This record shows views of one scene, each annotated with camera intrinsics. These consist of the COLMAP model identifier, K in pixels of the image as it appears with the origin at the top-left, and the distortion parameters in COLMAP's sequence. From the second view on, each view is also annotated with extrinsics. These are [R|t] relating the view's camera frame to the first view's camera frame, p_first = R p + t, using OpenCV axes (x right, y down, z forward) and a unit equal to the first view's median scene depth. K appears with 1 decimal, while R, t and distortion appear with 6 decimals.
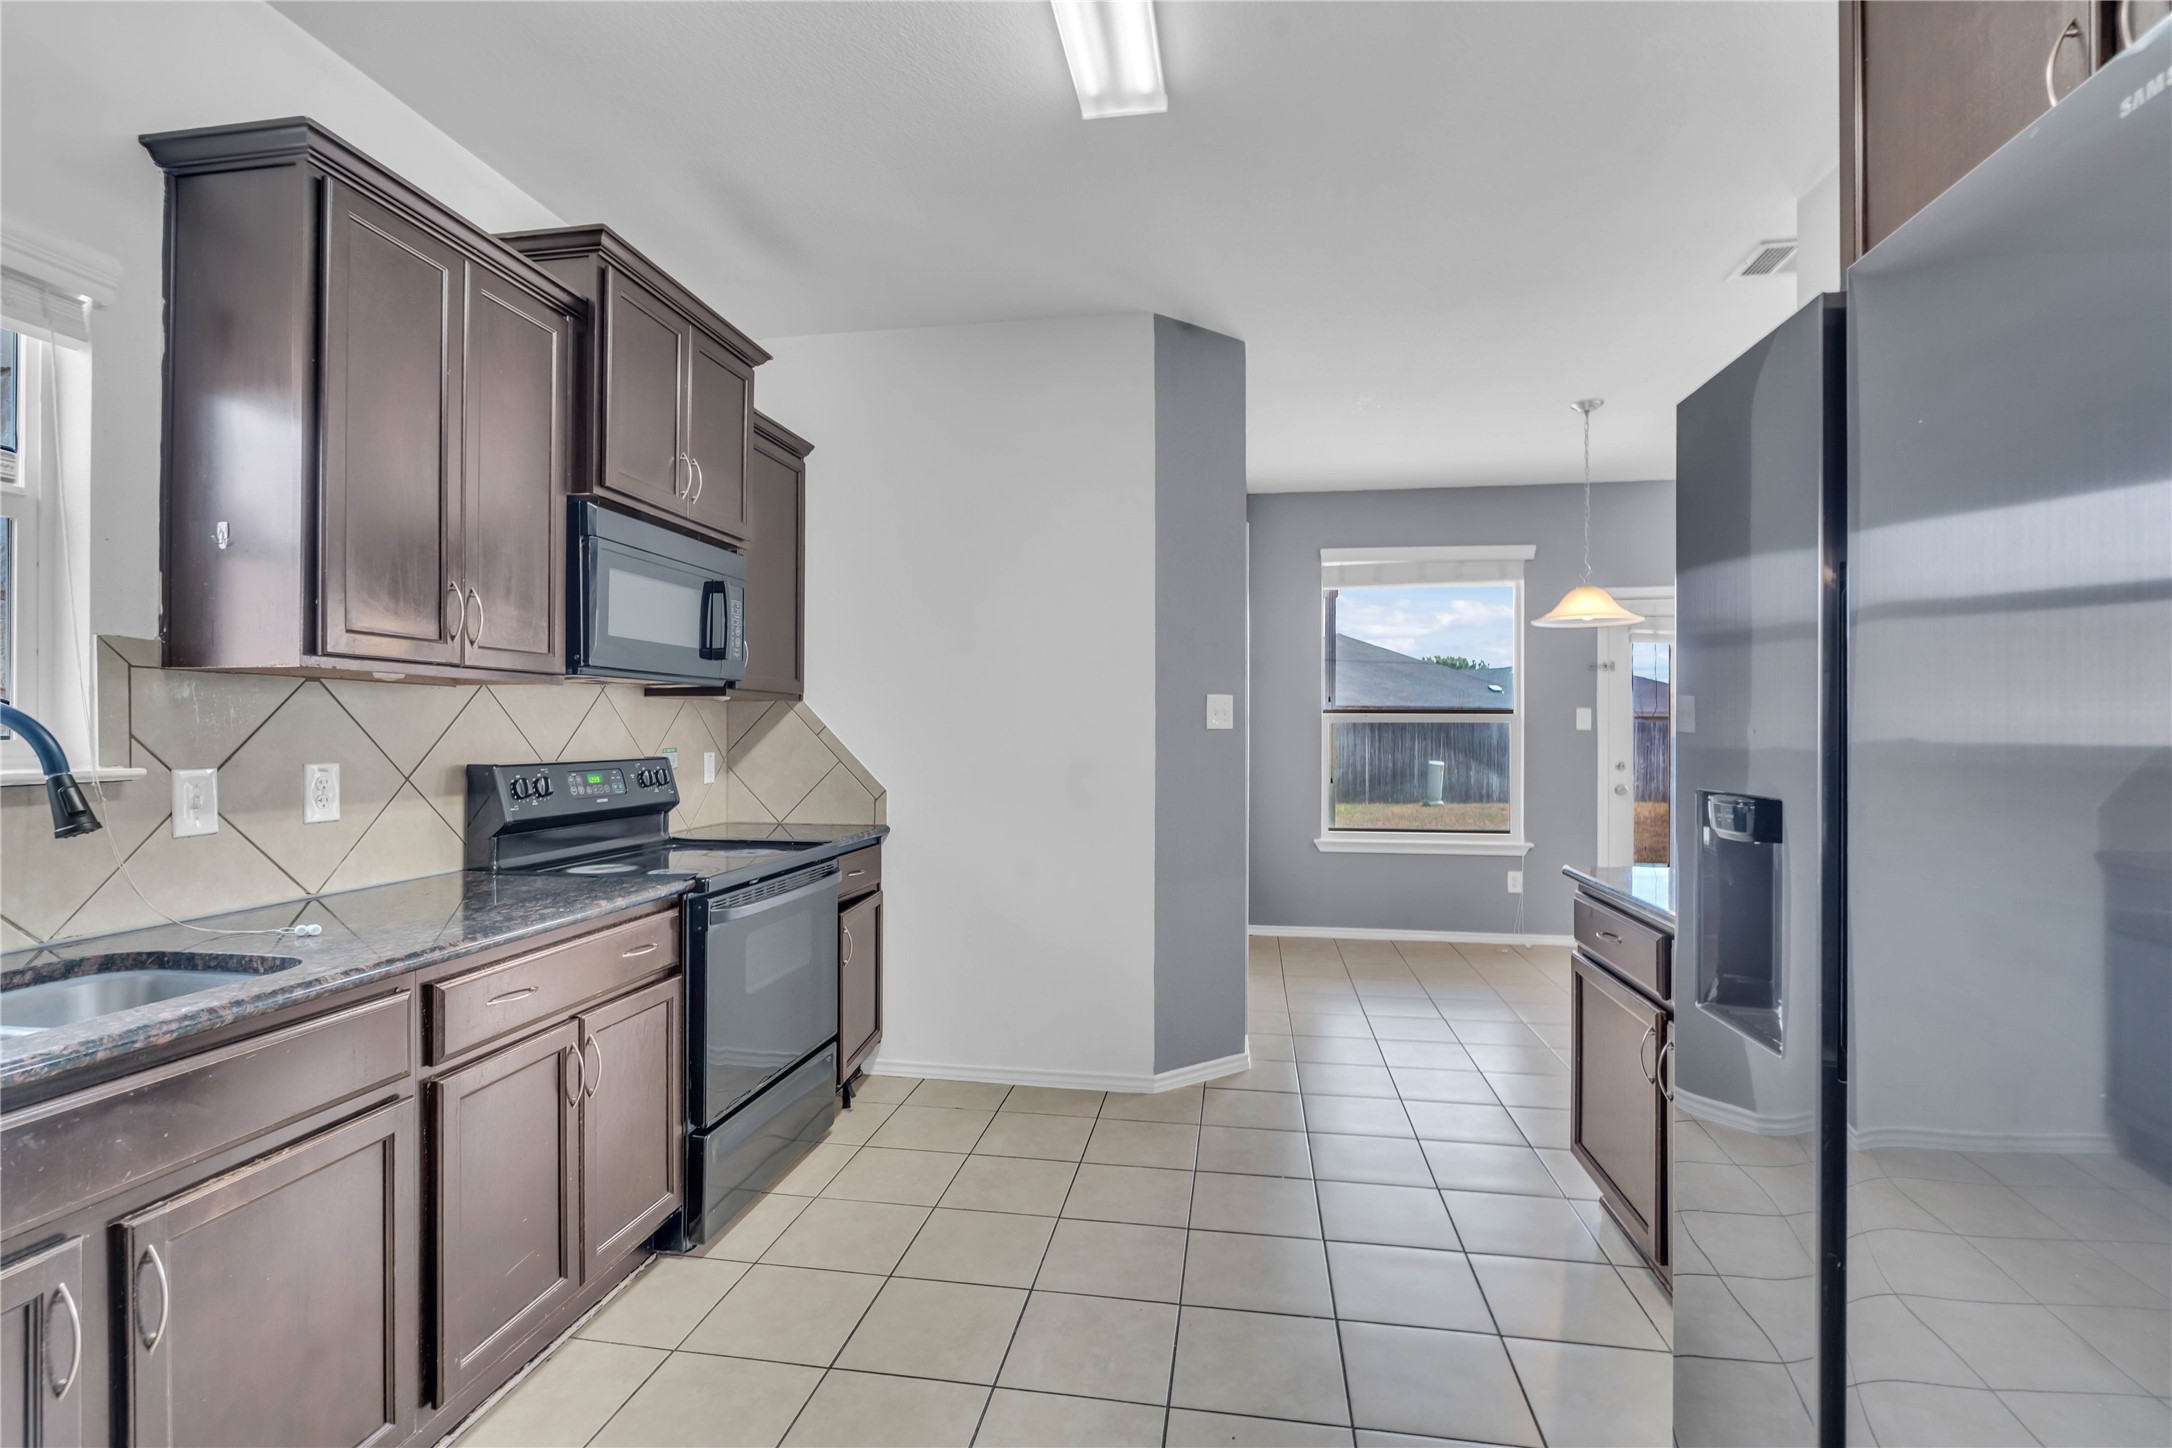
lens RADIAL K [[995.7, 0, 1085.4], [0, 995.7, 724.1], [0, 0, 1]] dist [0.001817, 0.000034]
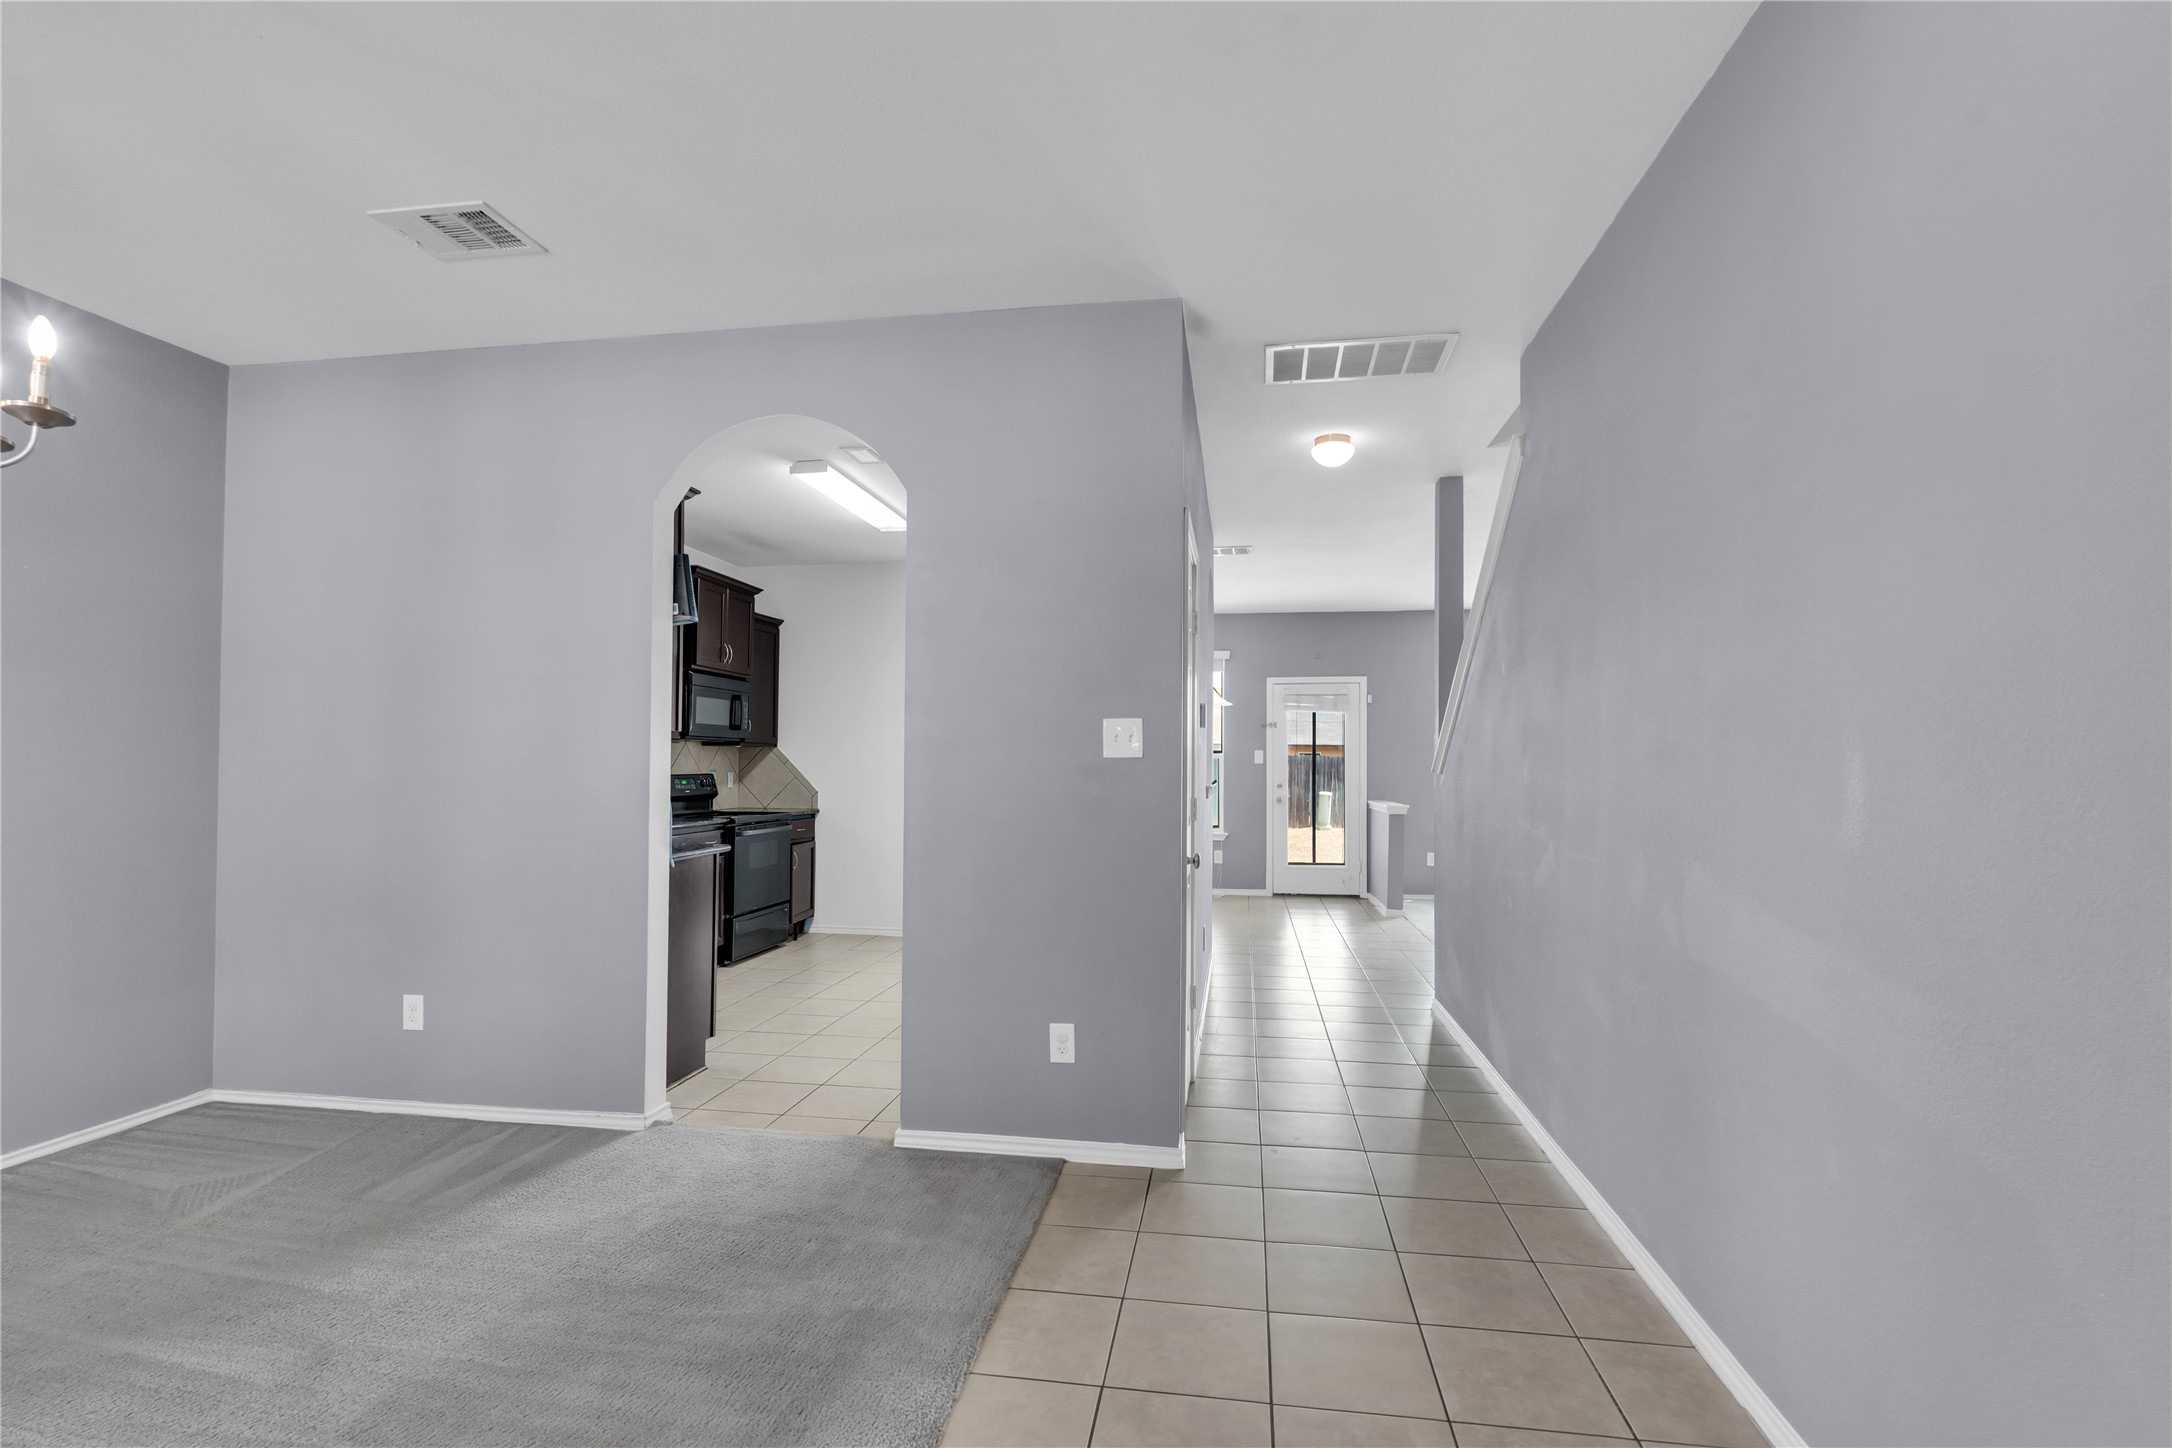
lens RADIAL K [[995.7, 0, 1086.2], [0, 995.7, 732.2], [0, 0, 1]] dist [0.001817, 0.000034]
pose [[0.999961, -0.000169, 0.008779, 0.376043], [0.000451, 0.999483, -0.032141, 0.012333], [-0.008769, 0.032144, 0.999445, -1.181856]]
